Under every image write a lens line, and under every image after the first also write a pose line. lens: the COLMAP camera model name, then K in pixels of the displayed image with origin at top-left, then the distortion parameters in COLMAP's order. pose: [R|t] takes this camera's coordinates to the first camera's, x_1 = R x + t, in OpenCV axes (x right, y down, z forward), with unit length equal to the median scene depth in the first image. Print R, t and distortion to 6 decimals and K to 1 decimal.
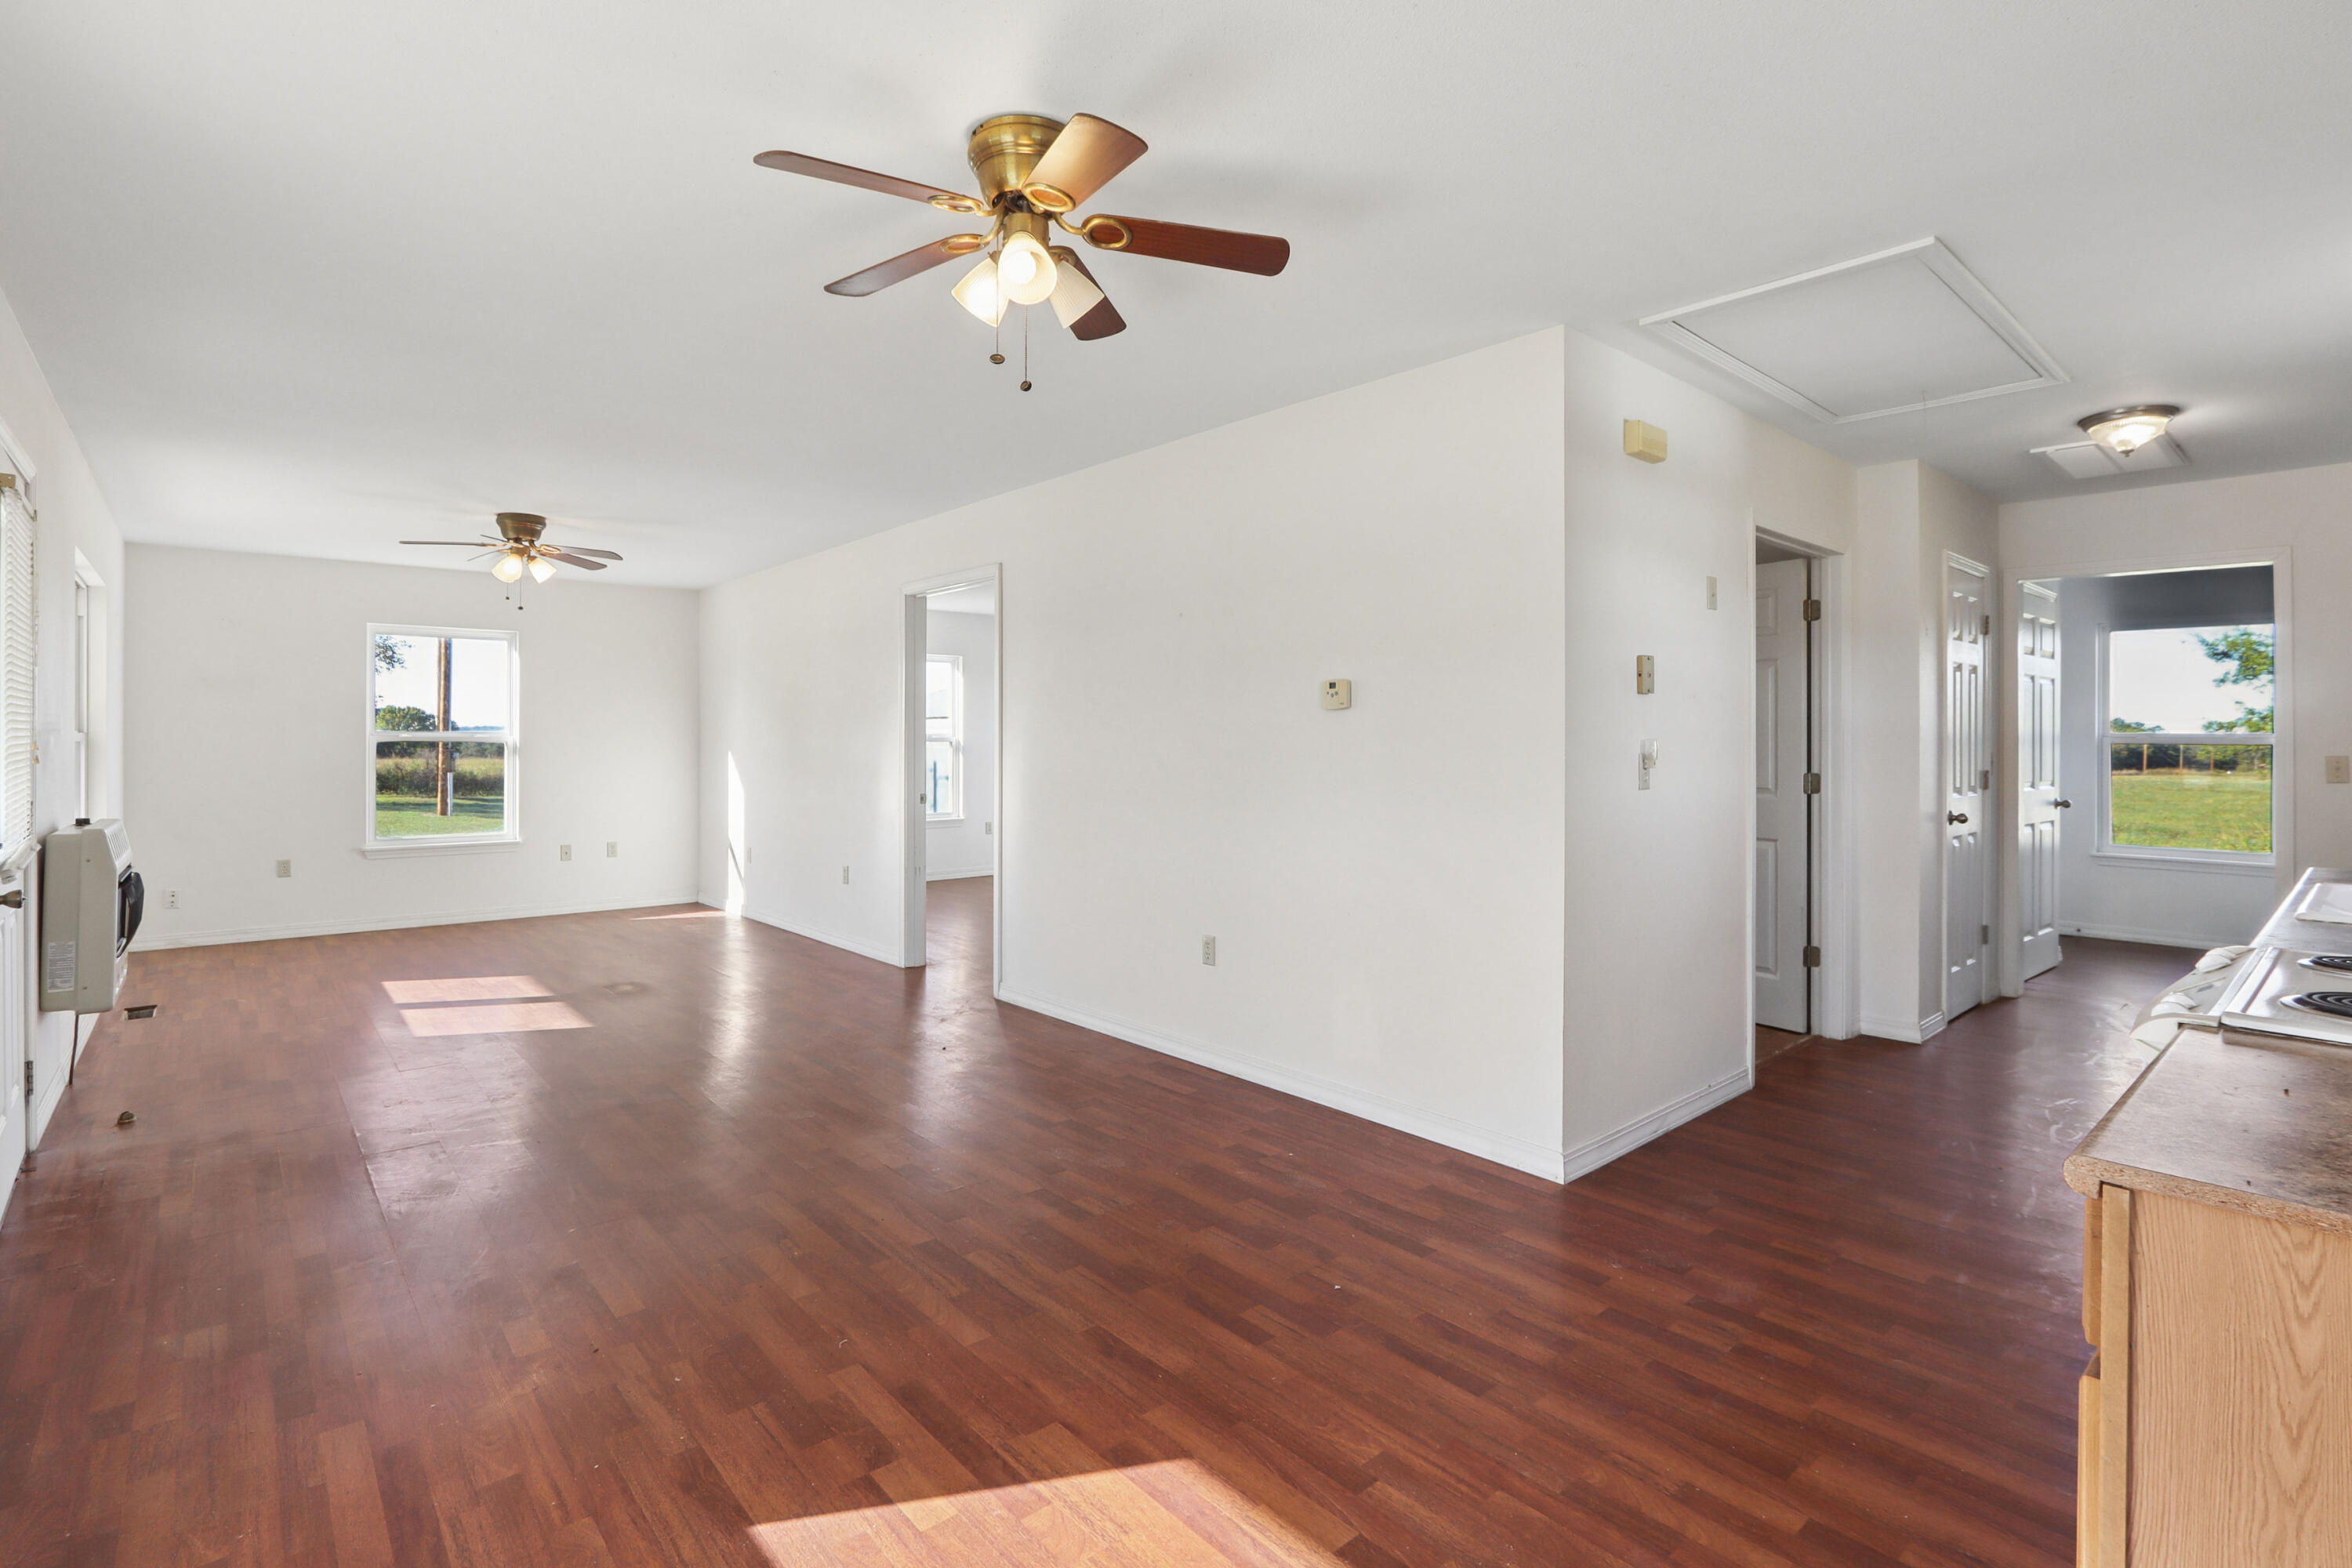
lens RADIAL K [[1104.2, 0, 1176.0], [0, 1104.2, 762.3], [0, 0, 1]] dist [-0.003637, -0.000445]
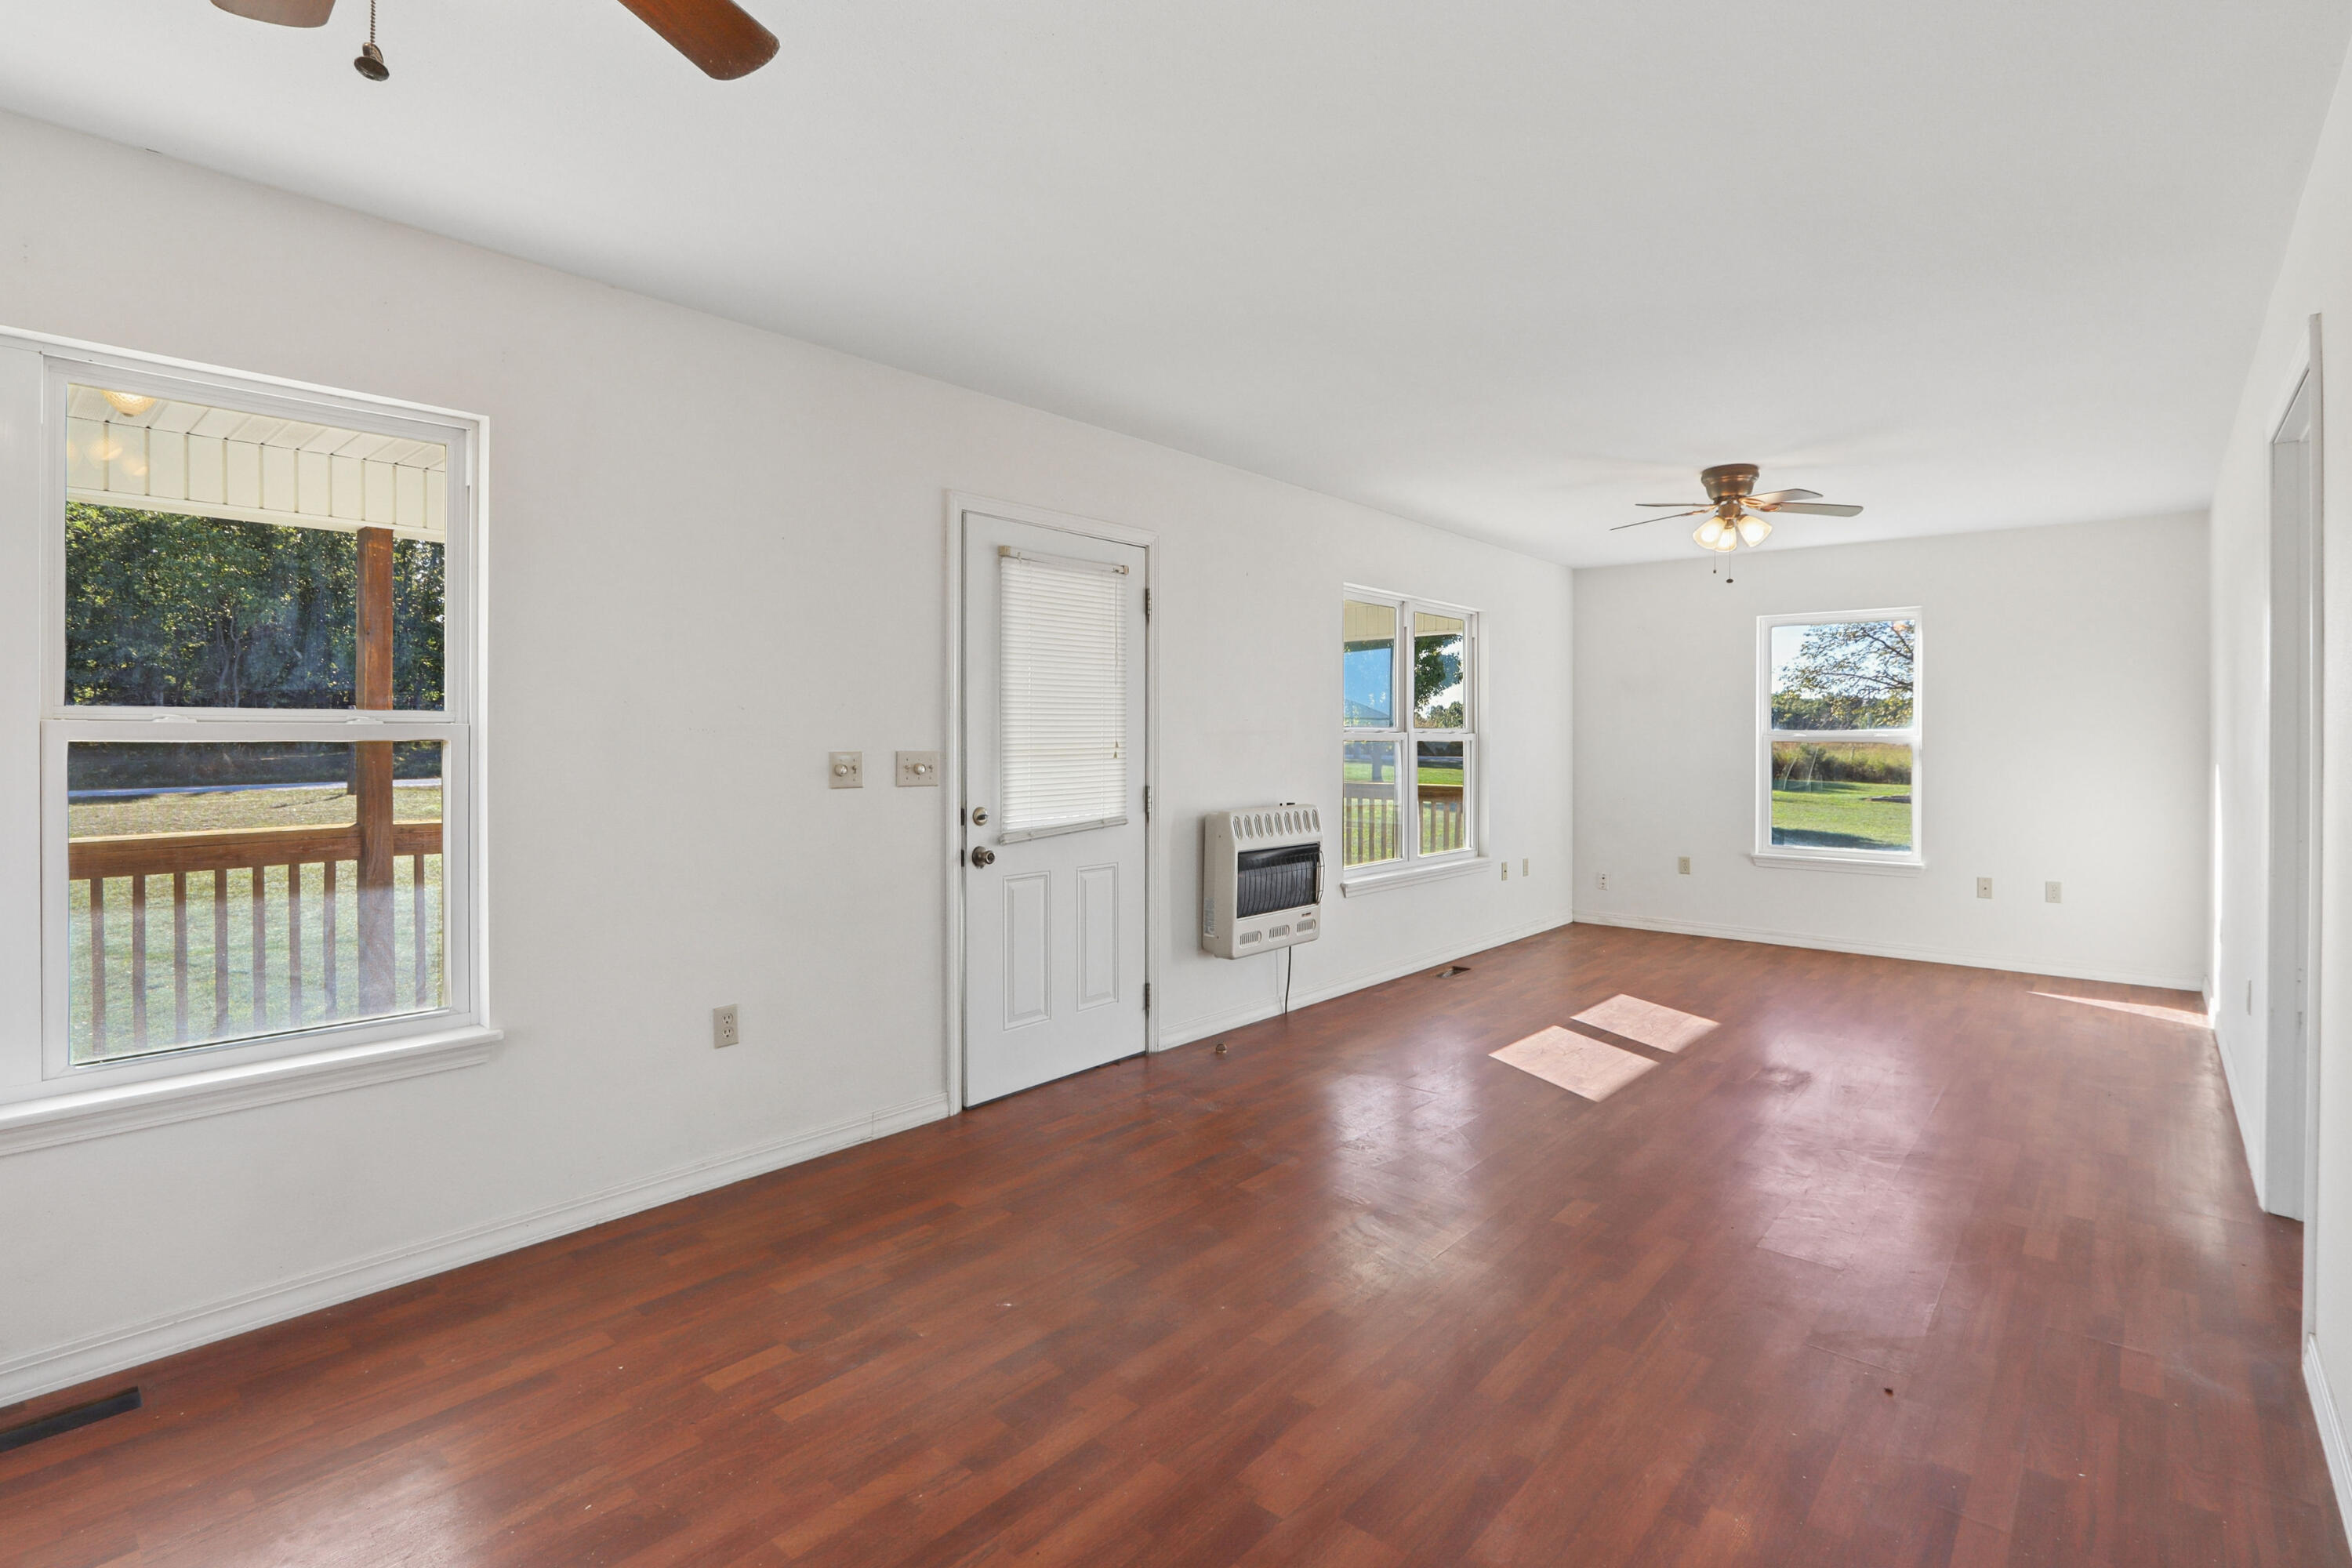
lens RADIAL K [[1104.2, 0, 1204.7], [0, 1104.2, 744.3], [0, 0, 1]] dist [-0.003637, -0.000445]
pose [[0.151532, 0.004630, -0.988442, 0.162205], [-0.019150, 0.999815, 0.001747, -0.011554], [0.988267, 0.018663, 0.151592, 0.485953]]
